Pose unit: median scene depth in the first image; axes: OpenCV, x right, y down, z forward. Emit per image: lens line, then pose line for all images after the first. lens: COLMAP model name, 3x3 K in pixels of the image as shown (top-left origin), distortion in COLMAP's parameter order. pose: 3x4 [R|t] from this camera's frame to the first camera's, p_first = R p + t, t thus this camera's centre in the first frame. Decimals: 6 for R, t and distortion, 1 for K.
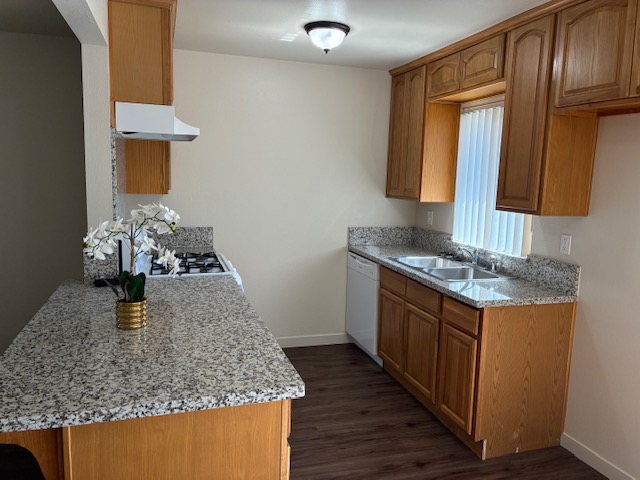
lens RADIAL K [[481.0, 0, 318.4], [0, 481.0, 240.7], [0, 0, 1]] dist [0.015914, 0.001621]
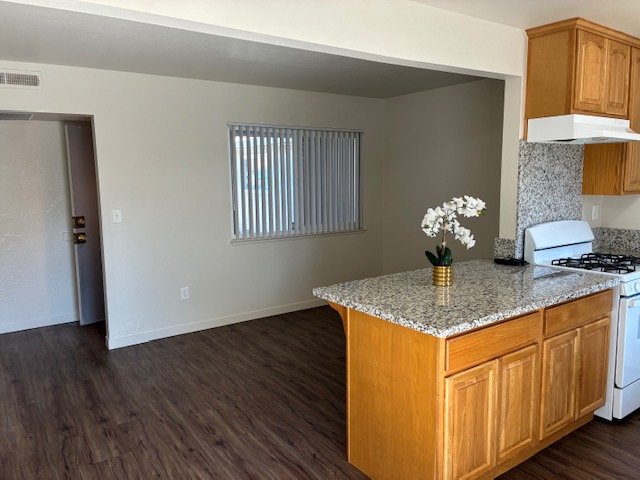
lens RADIAL K [[481.0, 0, 318.5], [0, 481.0, 239.0], [0, 0, 1]] dist [0.015914, 0.001621]
pose [[0.308575, 0.091807, -0.946759, 1.128891], [-0.109122, 0.992177, 0.060645, 0.003022], [0.944920, 0.084599, 0.316179, 0.227854]]
